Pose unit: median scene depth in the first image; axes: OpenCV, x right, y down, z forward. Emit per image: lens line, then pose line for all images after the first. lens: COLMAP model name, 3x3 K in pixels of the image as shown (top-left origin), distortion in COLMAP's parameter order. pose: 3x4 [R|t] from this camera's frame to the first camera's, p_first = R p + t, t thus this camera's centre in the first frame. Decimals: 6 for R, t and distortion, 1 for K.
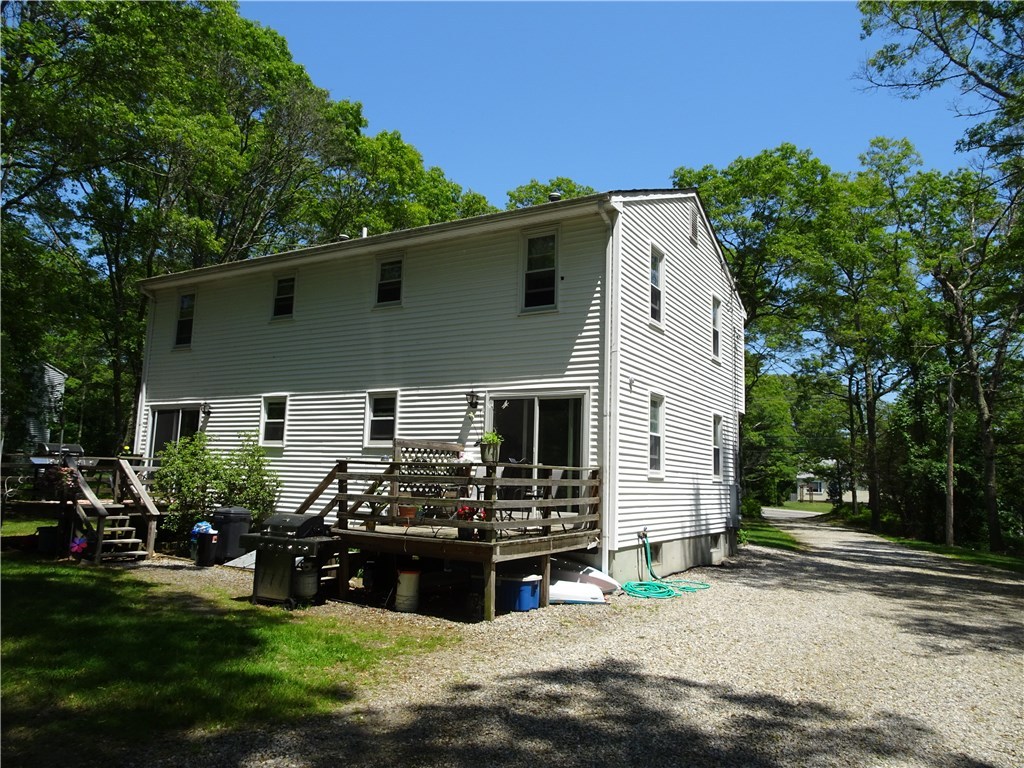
lens RADIAL K [[729.1, 0, 512.0], [0, 729.1, 384.0], [0, 0, 1]] dist [0.001532, 0.003209]
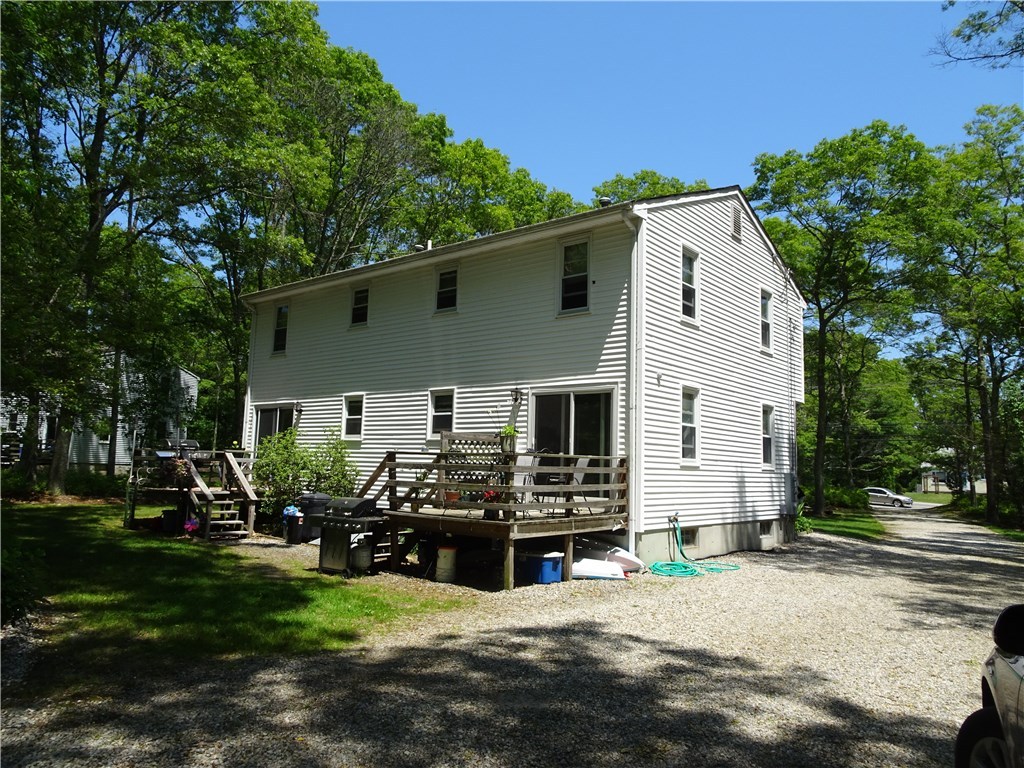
lens RADIAL K [[729.1, 0, 512.0], [0, 729.1, 384.0], [0, 0, 1]] dist [0.001532, 0.003209]
pose [[0.987661, -0.022112, -0.155040, 0.095653], [0.023858, 0.999671, 0.009407, -0.005855], [0.154781, -0.012990, 0.987863, -0.075971]]
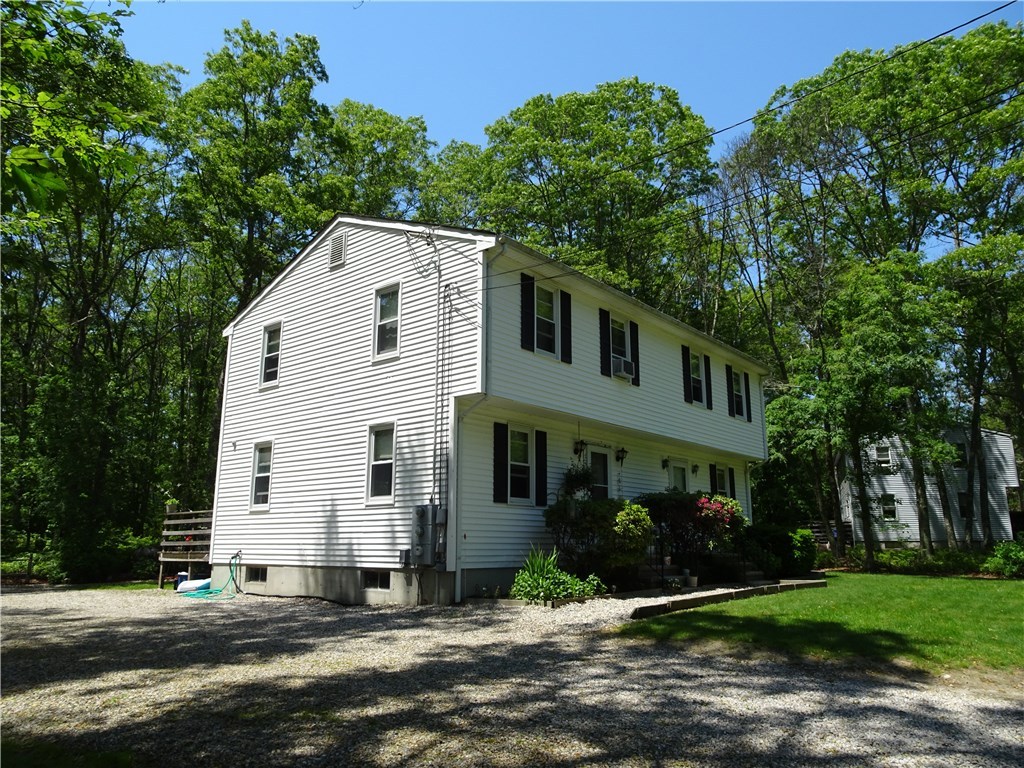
lens RADIAL K [[729.1, 0, 512.0], [0, 729.1, 384.0], [0, 0, 1]] dist [0.001532, 0.003209]
pose [[-0.146979, -0.242201, -0.959029, 1.180814], [0.128444, 0.956676, -0.261292, 0.260315], [0.980765, -0.161586, -0.109502, 1.378114]]
